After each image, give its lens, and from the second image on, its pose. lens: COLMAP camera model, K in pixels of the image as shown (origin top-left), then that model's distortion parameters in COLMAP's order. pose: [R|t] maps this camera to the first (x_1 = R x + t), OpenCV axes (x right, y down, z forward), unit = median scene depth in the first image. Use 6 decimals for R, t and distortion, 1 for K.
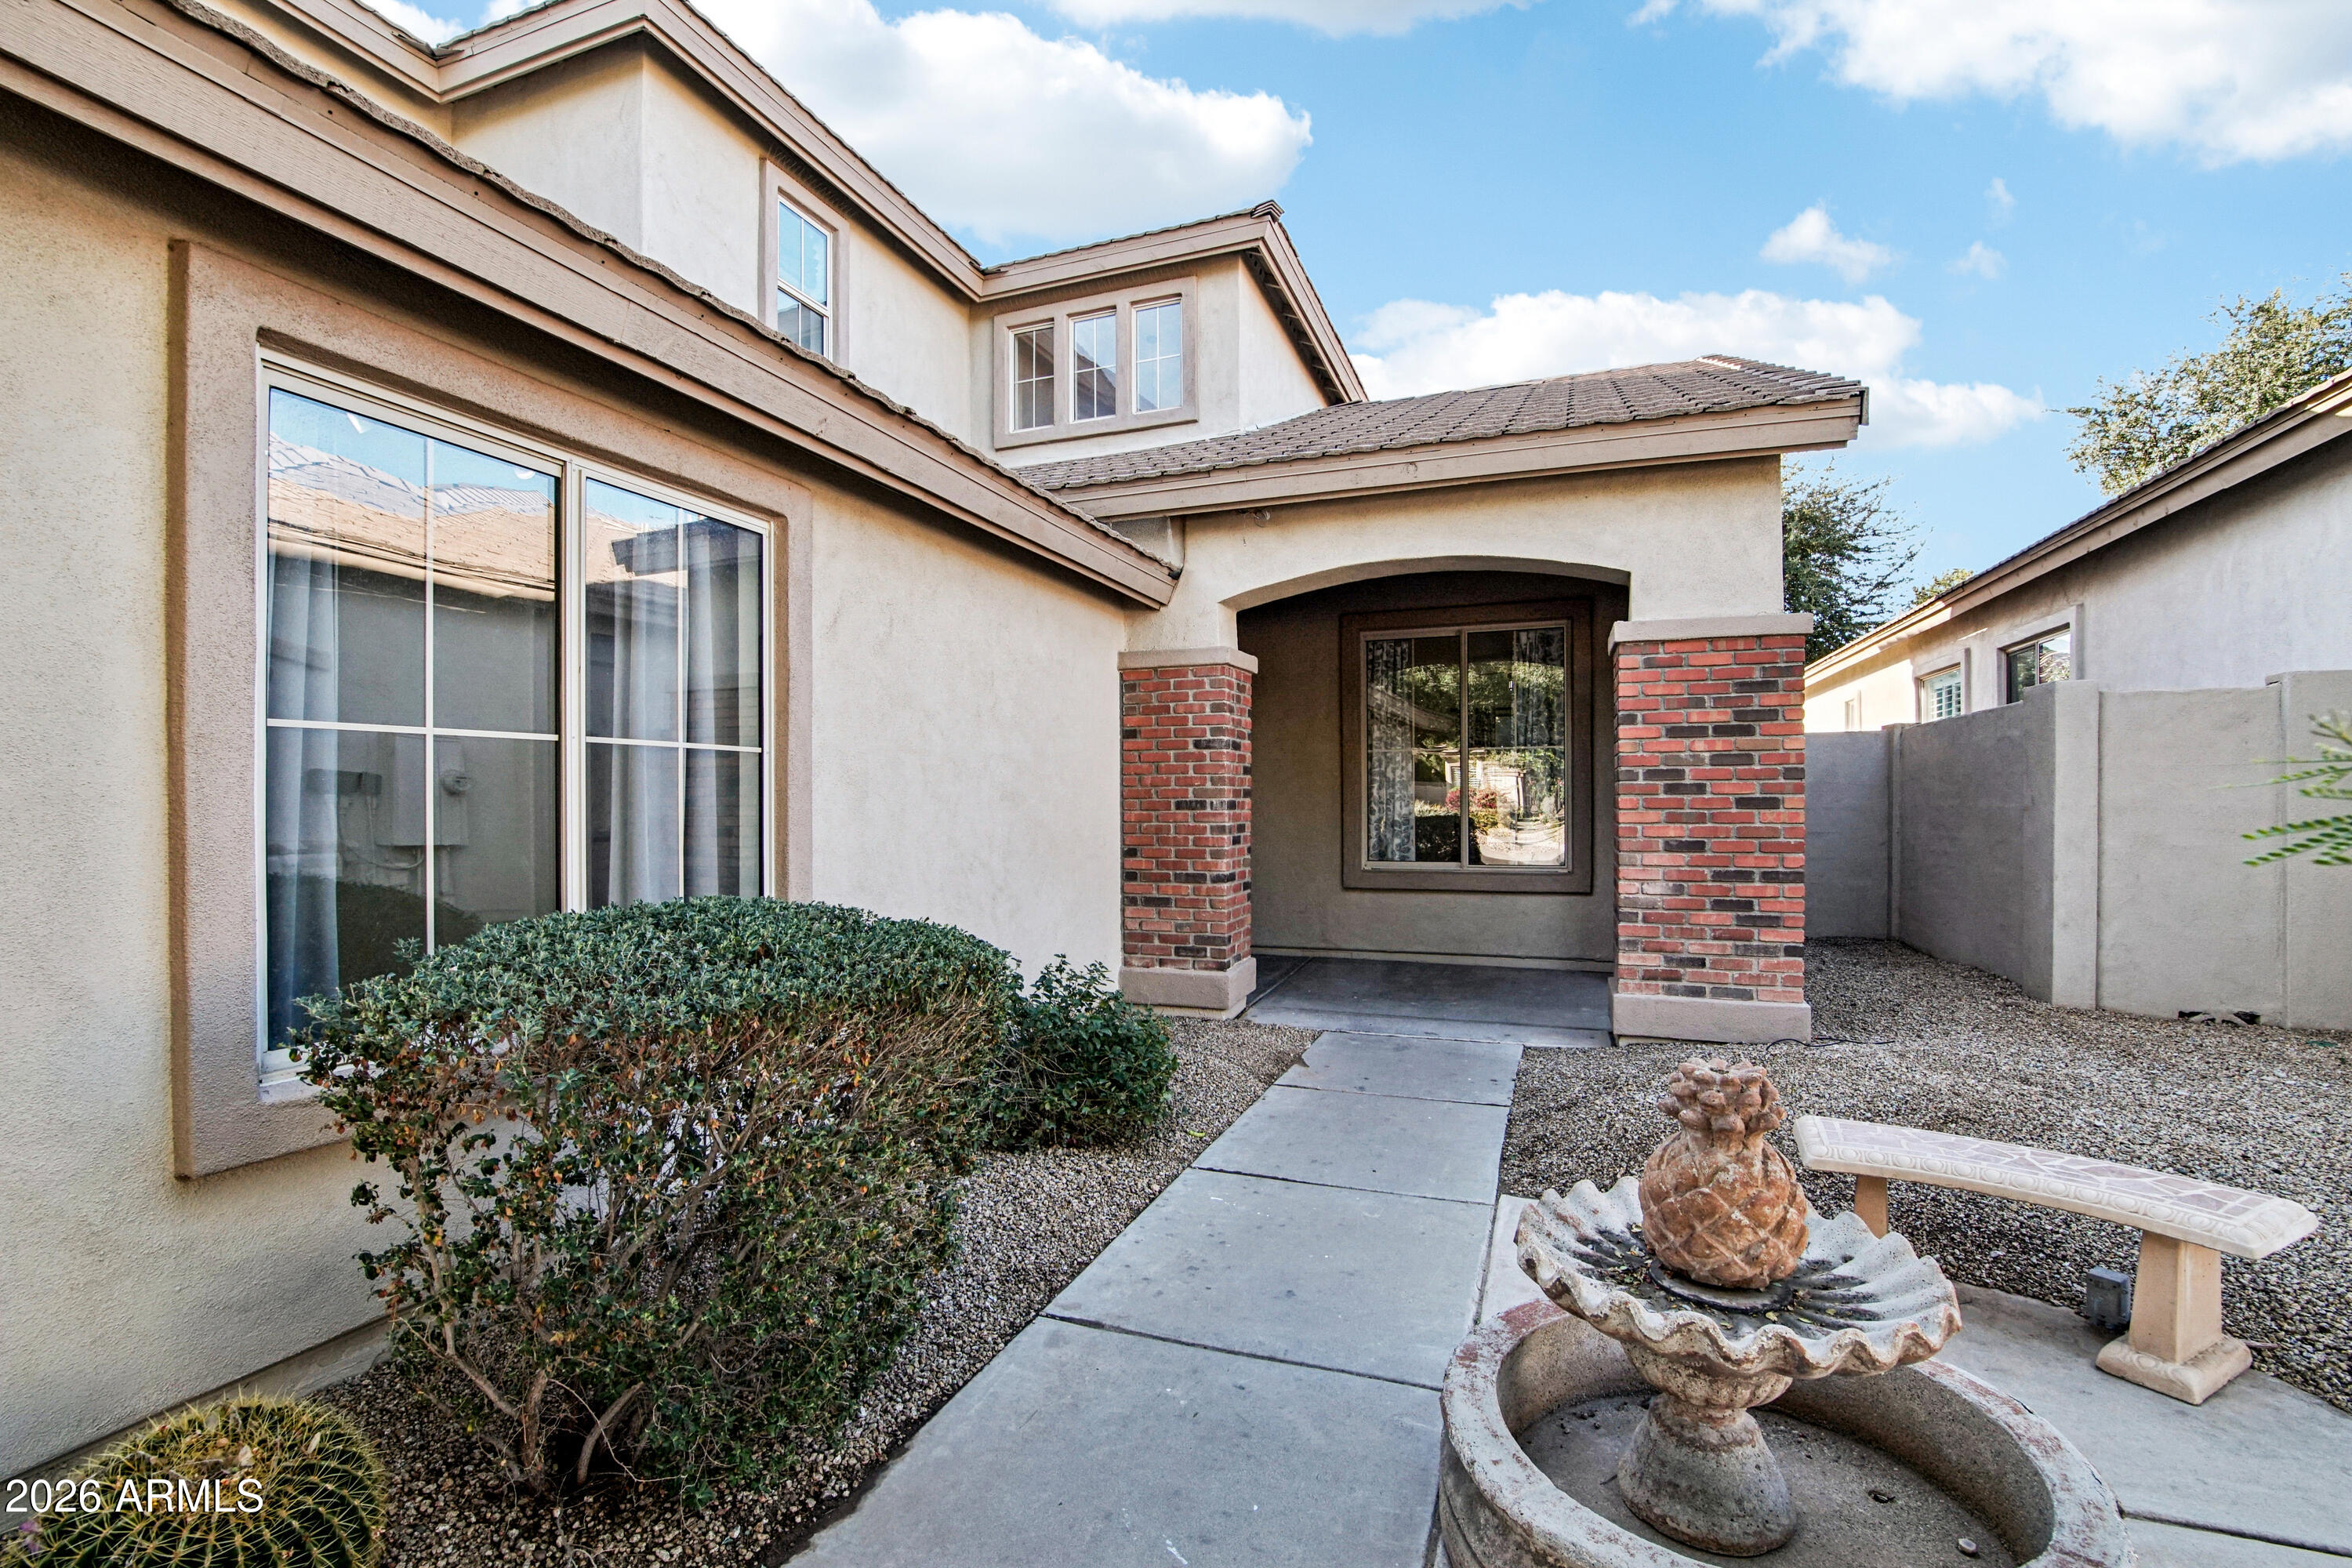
lens RADIAL K [[1056.5, 0, 1181.3], [0, 1056.5, 789.7], [0, 0, 1]] dist [-0.024558, 0.003502]
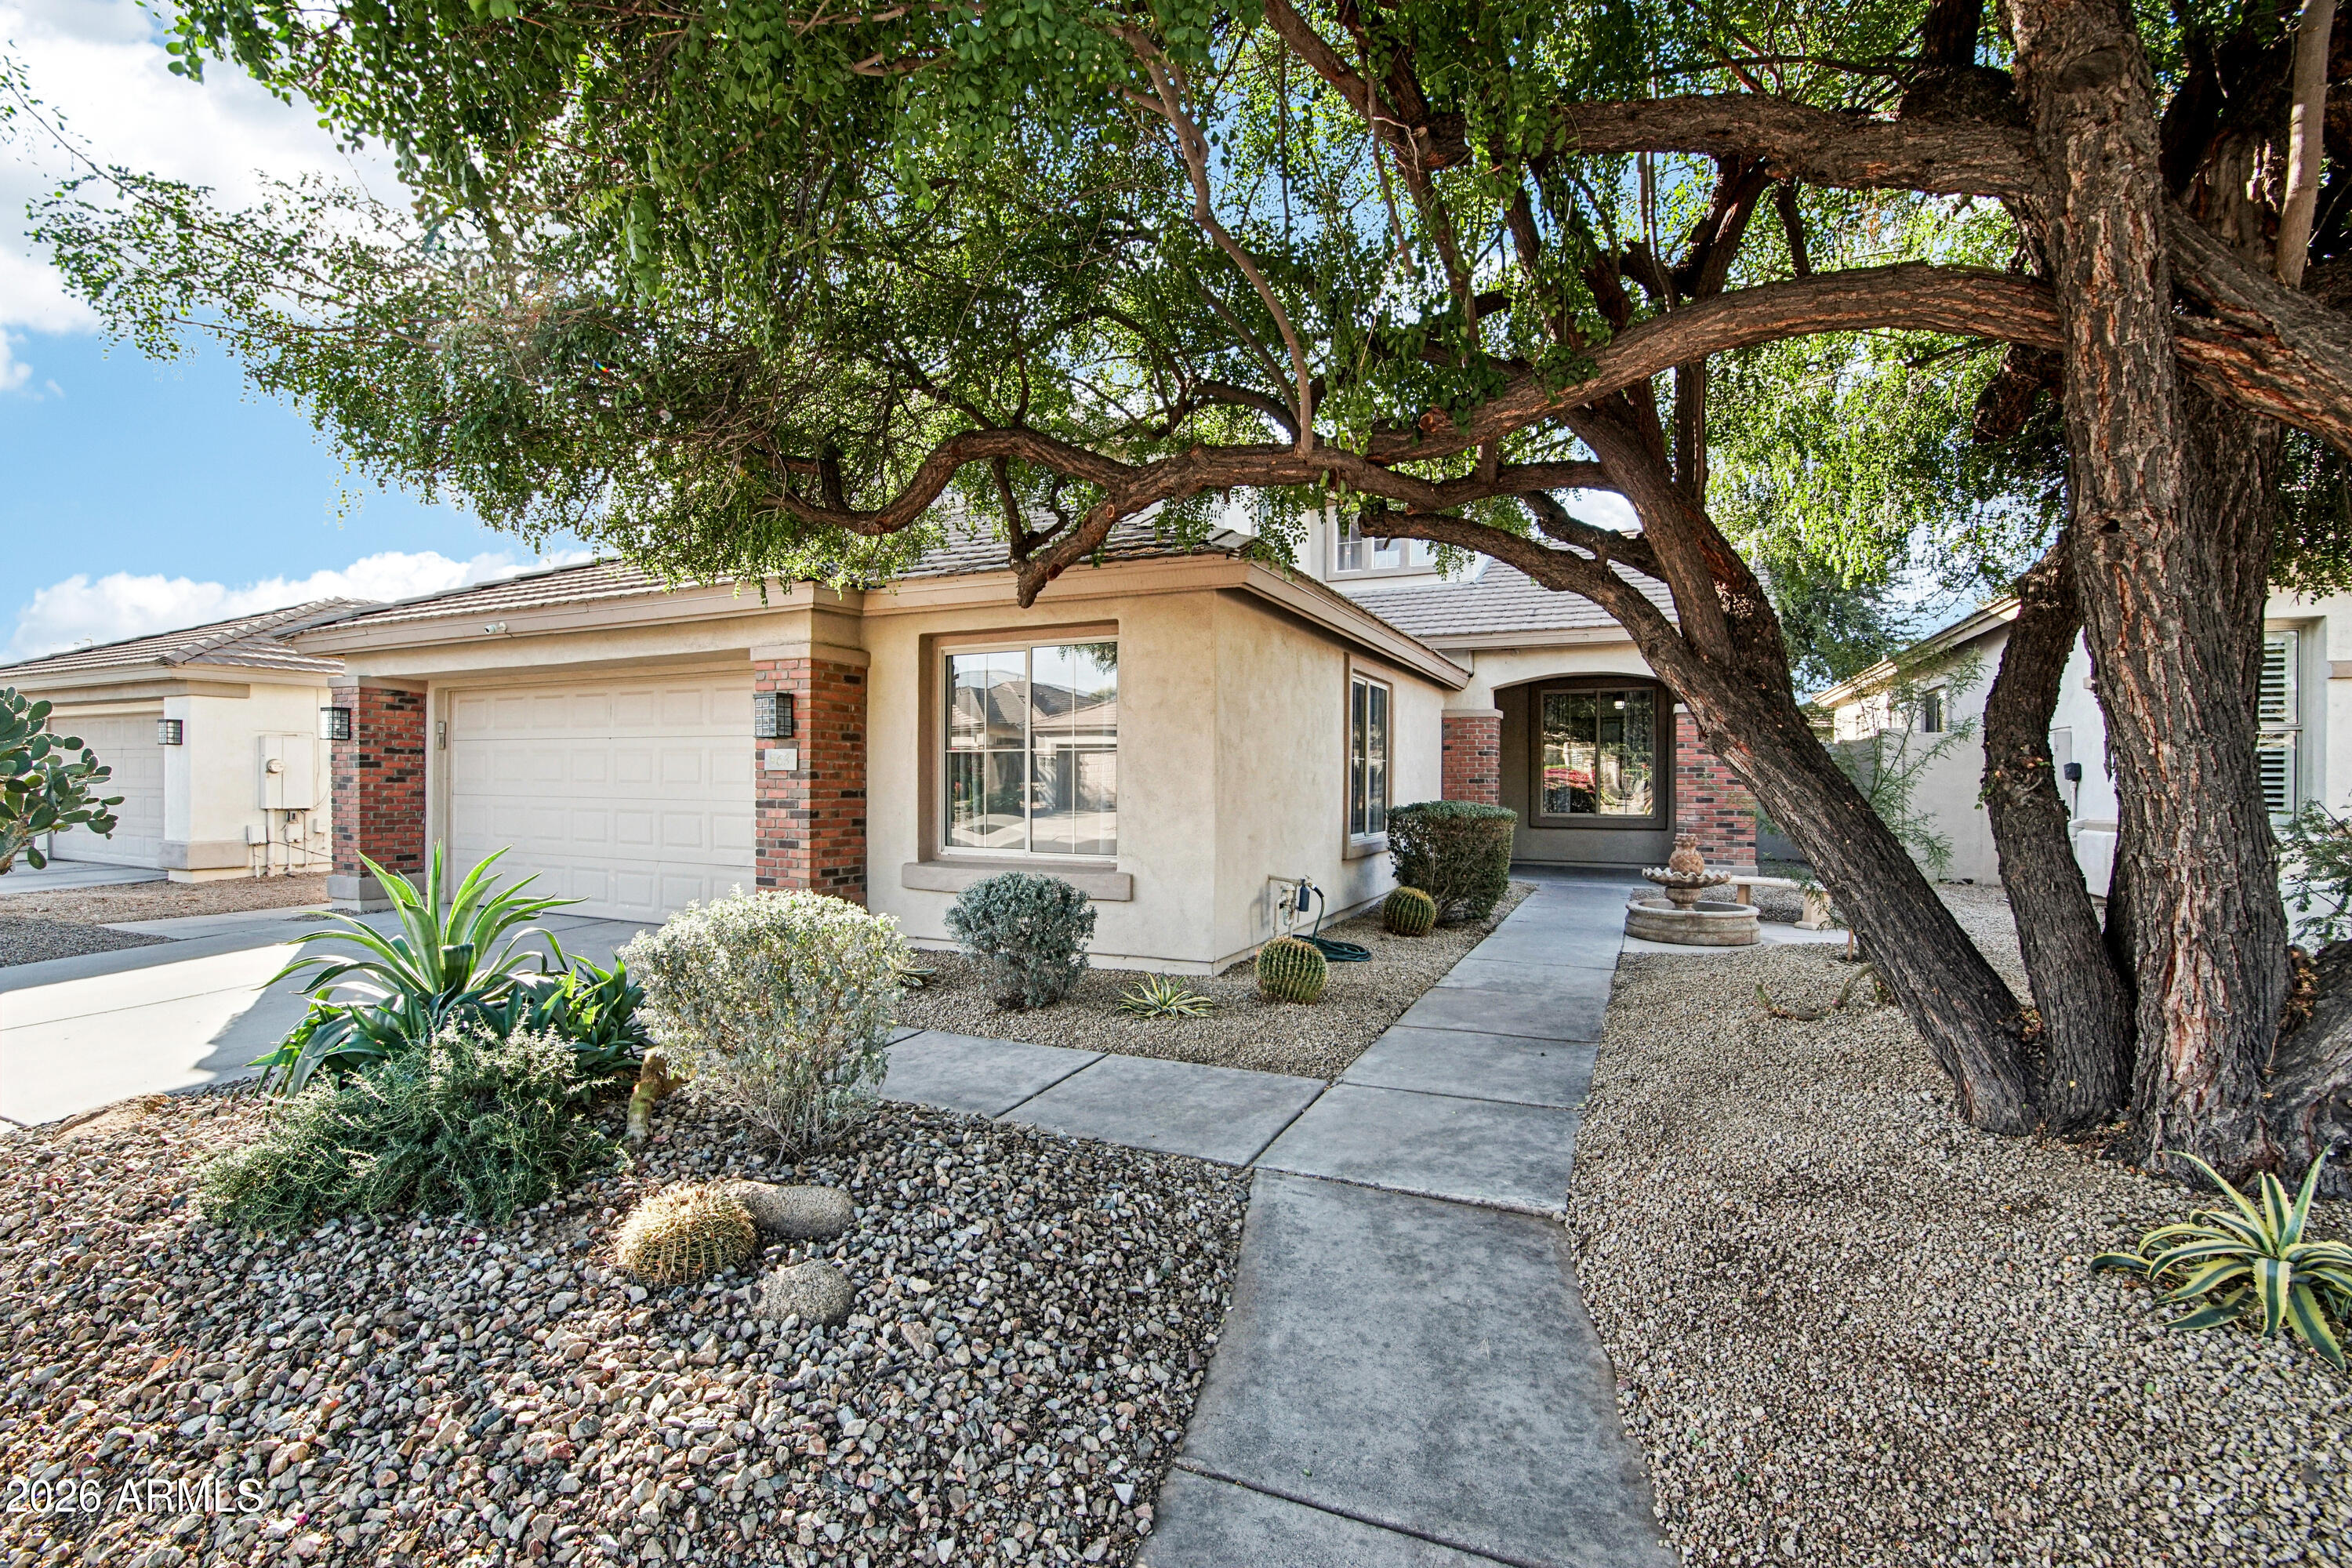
lens RADIAL K [[1056.5, 0, 1160.1], [0, 1056.5, 786.8], [0, 0, 1]] dist [-0.024558, 0.003502]
pose [[0.996277, 0.008989, -0.085744, -0.439211], [-0.007614, 0.999837, 0.016355, -0.004053], [0.085877, -0.015642, 0.996183, -1.188743]]
